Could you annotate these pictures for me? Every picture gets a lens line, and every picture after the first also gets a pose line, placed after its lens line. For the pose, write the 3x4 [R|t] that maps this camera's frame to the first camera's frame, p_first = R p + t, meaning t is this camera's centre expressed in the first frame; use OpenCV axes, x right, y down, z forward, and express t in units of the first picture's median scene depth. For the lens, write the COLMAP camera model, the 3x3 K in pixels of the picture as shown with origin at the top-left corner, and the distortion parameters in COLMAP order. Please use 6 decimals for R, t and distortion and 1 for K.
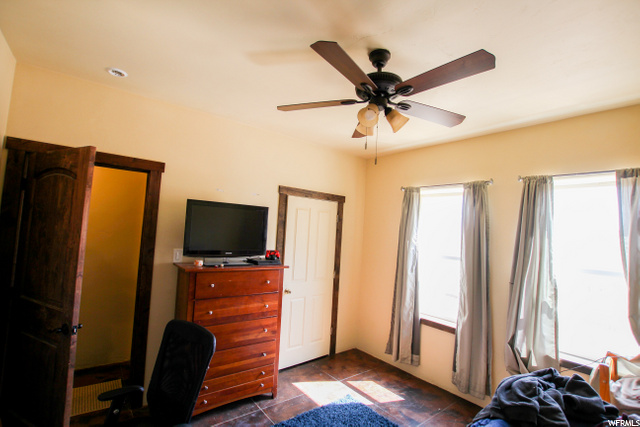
lens RADIAL K [[297.8, 0, 320.0], [0, 297.8, 213.5], [0, 0, 1]] dist [-0.028208, 0.000010]
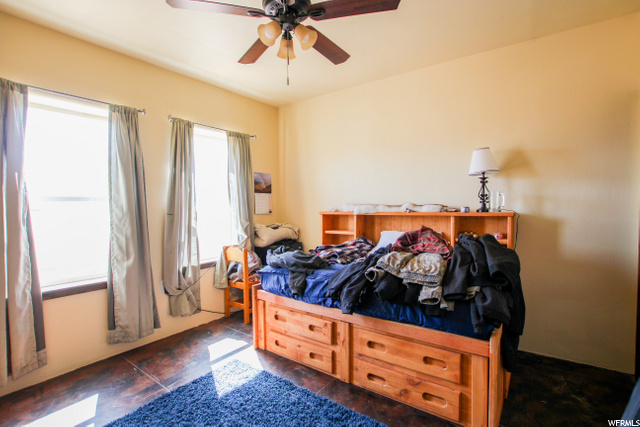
lens RADIAL K [[297.8, 0, 320.0], [0, 297.8, 213.5], [0, 0, 1]] dist [-0.028208, 0.000010]
pose [[-0.267449, -0.083782, 0.959923, -0.466809], [-0.062917, 0.995605, 0.069367, 0.106089], [-0.961516, -0.041843, -0.271545, 0.649663]]
